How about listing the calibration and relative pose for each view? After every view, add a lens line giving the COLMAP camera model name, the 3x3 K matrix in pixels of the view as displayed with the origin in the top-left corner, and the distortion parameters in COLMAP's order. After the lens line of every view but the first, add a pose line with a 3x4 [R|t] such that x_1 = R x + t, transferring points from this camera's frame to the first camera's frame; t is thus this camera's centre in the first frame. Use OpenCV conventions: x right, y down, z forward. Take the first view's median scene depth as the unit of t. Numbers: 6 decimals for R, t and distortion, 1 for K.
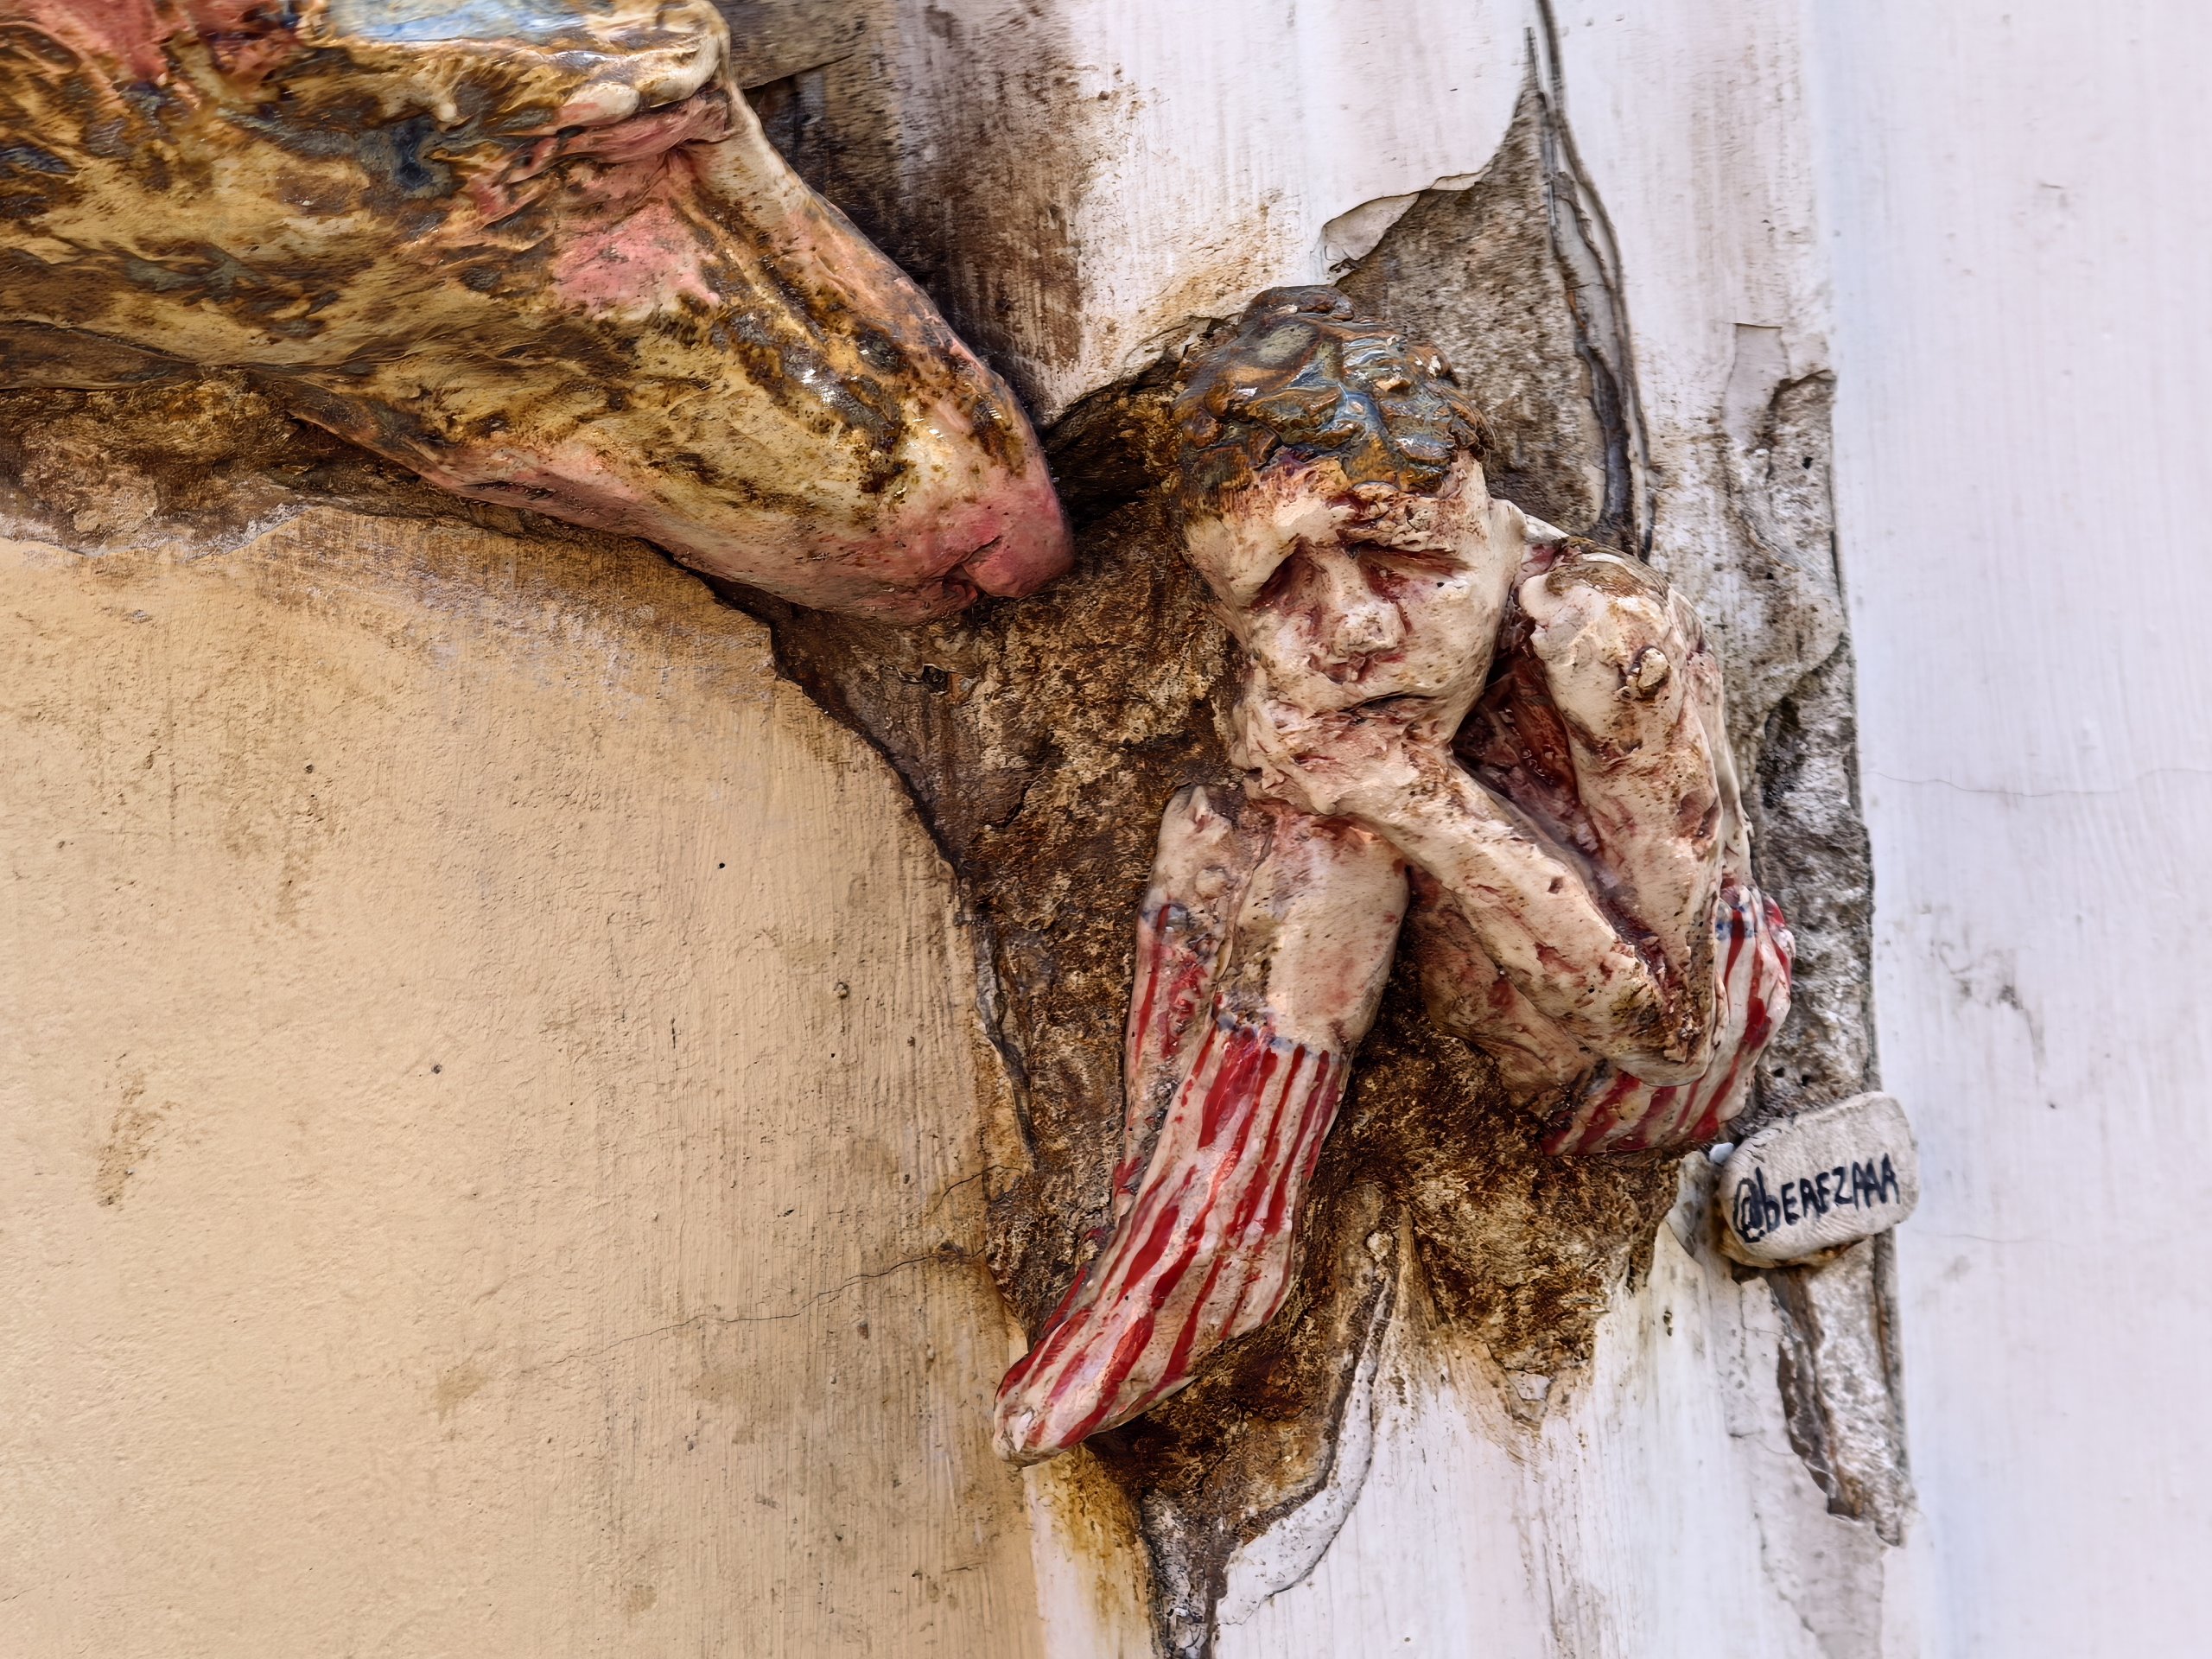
lens RADIAL K [[15380.4, 0, 1105.7], [0, 15380.4, 830.5], [0, 0, 1]] dist [-0.169910, 0.000000]
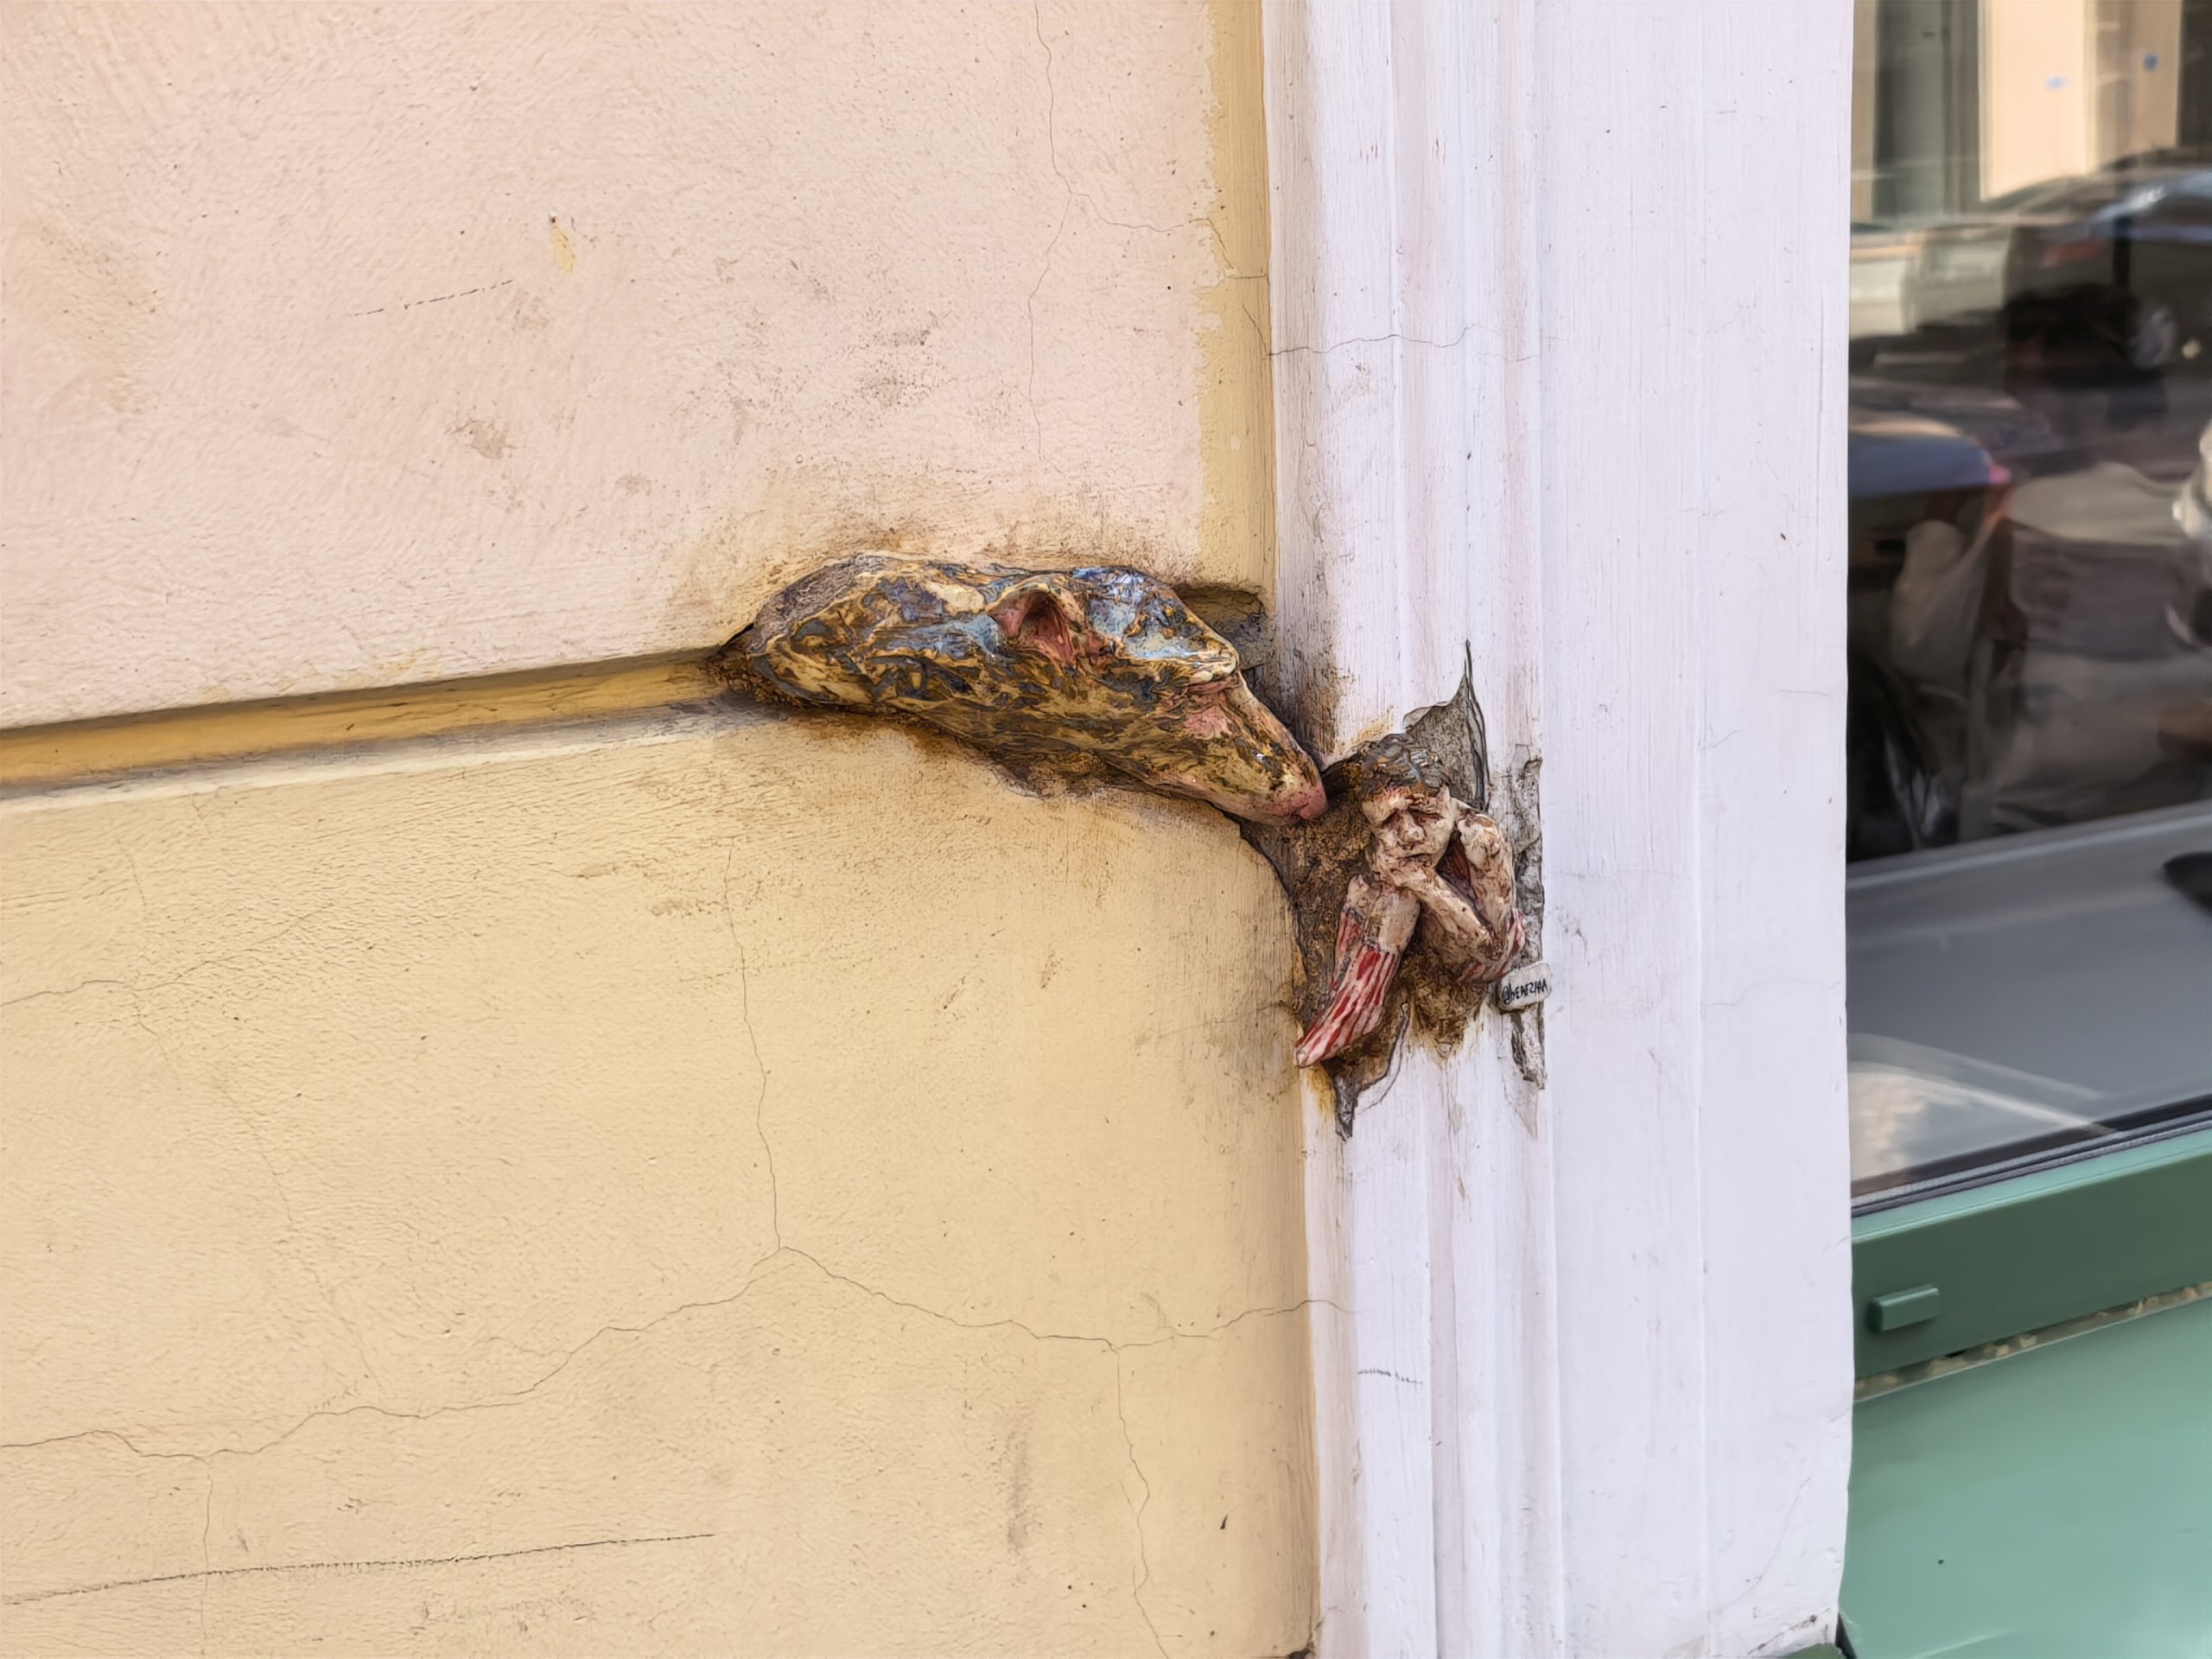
lens RADIAL K [[3122.3, 0, 1104.8], [0, 3122.3, 819.2], [0, 0, 1]] dist [0.172693, 0.000000]
pose [[0.998289, 0.045013, -0.037314, -0.025937], [-0.043933, 0.998606, 0.029266, -0.033716], [0.038579, -0.027576, 0.998875, 0.293100]]
